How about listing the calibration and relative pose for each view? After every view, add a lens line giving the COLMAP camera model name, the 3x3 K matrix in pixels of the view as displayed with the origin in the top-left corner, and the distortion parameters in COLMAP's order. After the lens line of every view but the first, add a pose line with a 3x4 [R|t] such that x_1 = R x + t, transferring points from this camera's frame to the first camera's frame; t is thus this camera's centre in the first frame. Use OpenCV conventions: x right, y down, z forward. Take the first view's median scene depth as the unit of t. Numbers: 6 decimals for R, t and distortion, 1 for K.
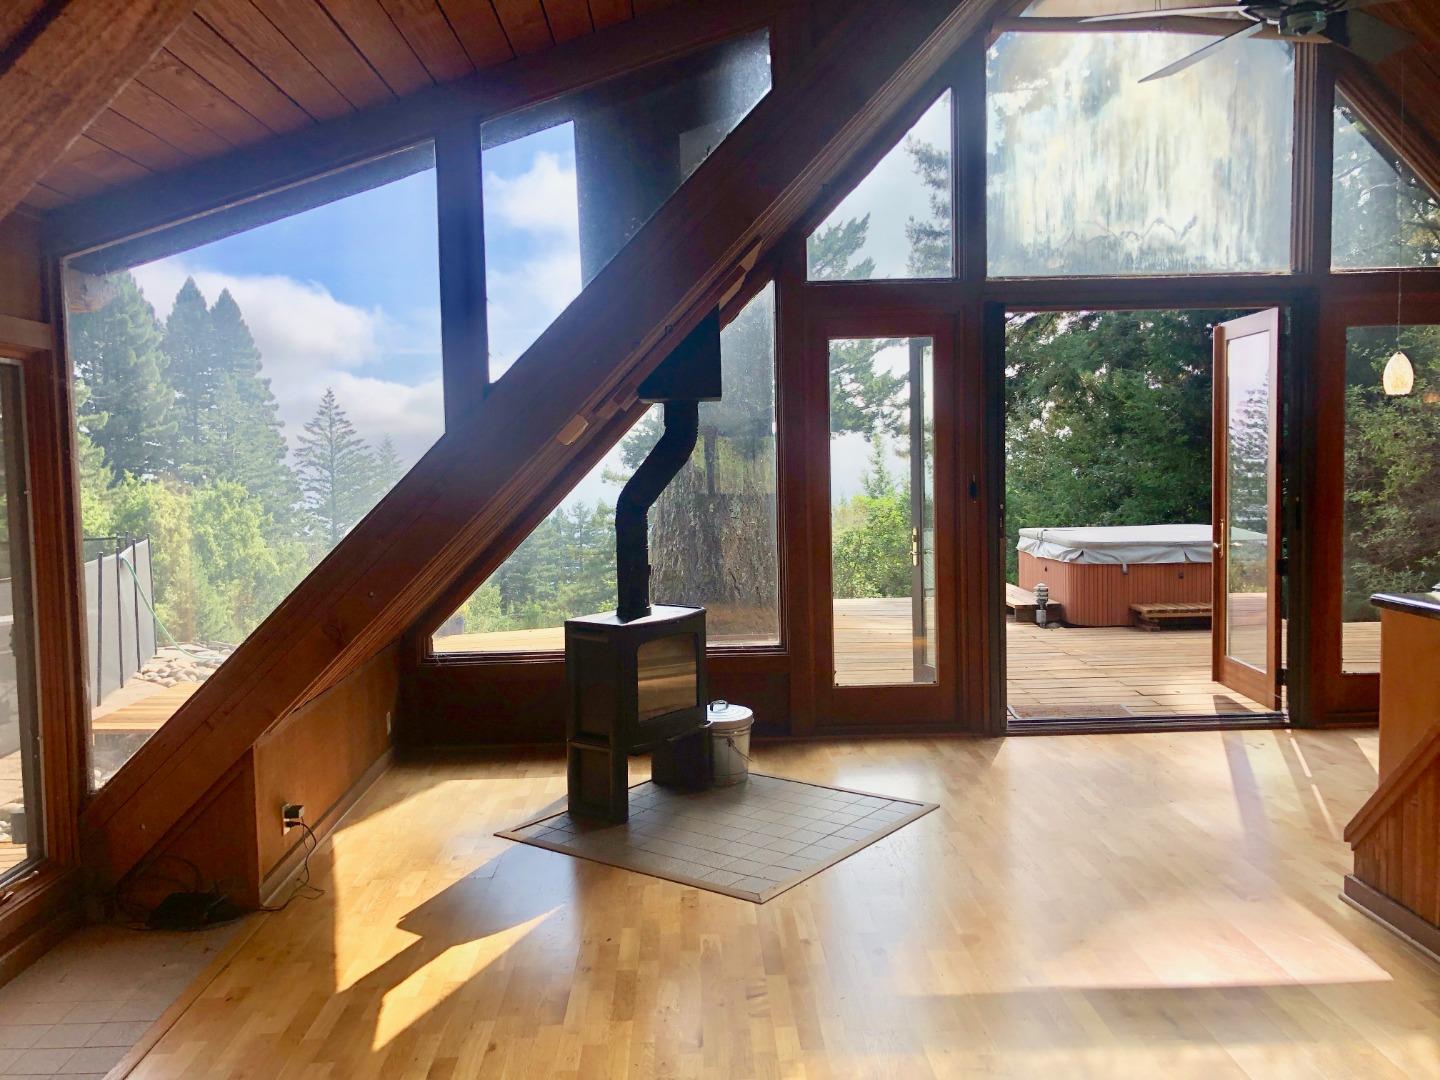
lens RADIAL K [[1181.5, 0, 718.7], [0, 1181.5, 538.8], [0, 0, 1]] dist [0.051204, -0.058247]
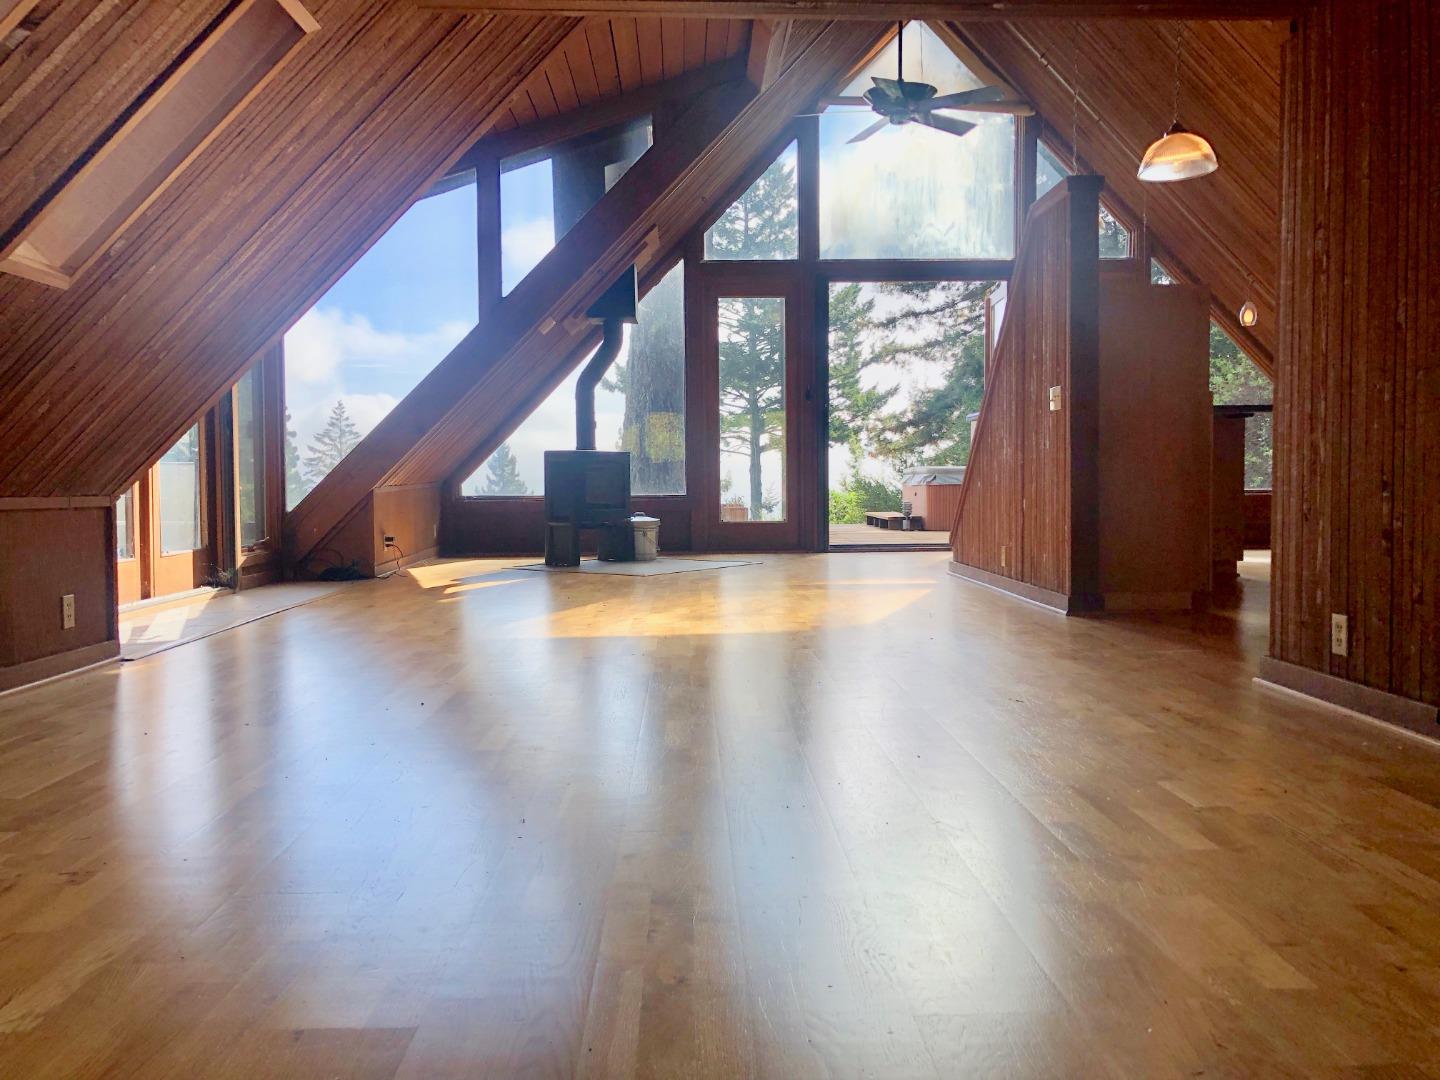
lens RADIAL K [[1181.5, 0, 722.1], [0, 1181.5, 534.2], [0, 0, 1]] dist [0.051204, -0.058247]
pose [[0.999934, 0.011445, 0.000919, 0.099237], [-0.011419, 0.999641, -0.024252, 0.180115], [-0.001196, 0.024240, 0.999705, -0.549449]]
